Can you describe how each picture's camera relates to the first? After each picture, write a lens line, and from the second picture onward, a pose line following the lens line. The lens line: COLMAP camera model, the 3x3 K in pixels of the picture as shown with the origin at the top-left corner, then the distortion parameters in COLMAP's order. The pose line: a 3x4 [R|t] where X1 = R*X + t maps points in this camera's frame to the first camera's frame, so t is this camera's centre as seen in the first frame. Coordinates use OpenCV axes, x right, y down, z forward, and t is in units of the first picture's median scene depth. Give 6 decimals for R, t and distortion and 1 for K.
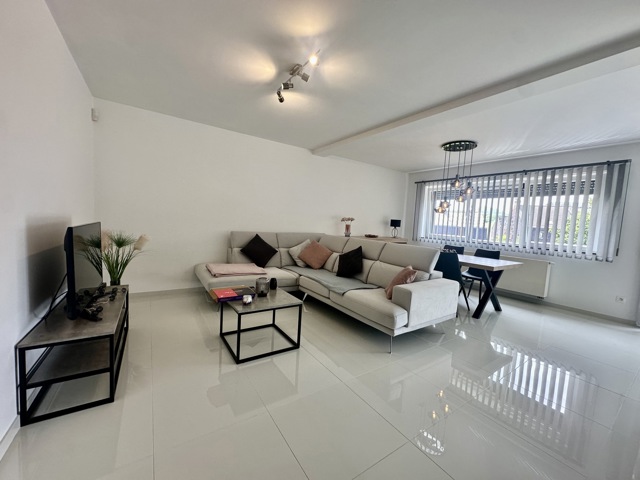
lens RADIAL K [[253.6, 0, 320.8], [0, 253.6, 237.5], [0, 0, 1]] dist [0.000813, 0.000408]
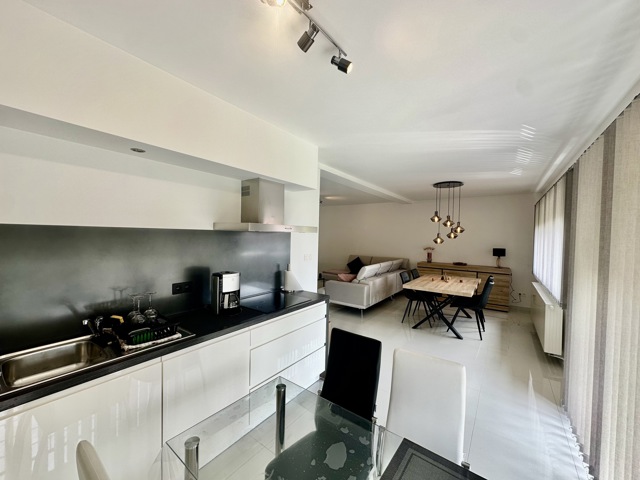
lens RADIAL K [[253.6, 0, 321.0], [0, 253.6, 240.3], [0, 0, 1]] dist [0.000813, 0.000408]
pose [[0.349124, -0.037713, -0.936318, 1.073045], [-0.068789, 0.995463, -0.065744, 0.006201], [0.934548, 0.087361, 0.344945, 0.081622]]
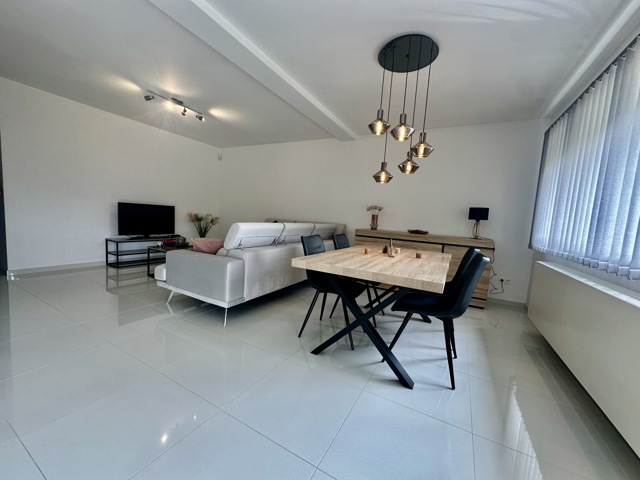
lens RADIAL K [[253.6, 0, 319.1], [0, 253.6, 241.5], [0, 0, 1]] dist [0.000813, 0.000408]
pose [[0.468355, 0.055068, -0.881823, 0.730516], [-0.103051, 0.994649, 0.007381, 0.044501], [0.877510, 0.087415, 0.471523, 0.478488]]
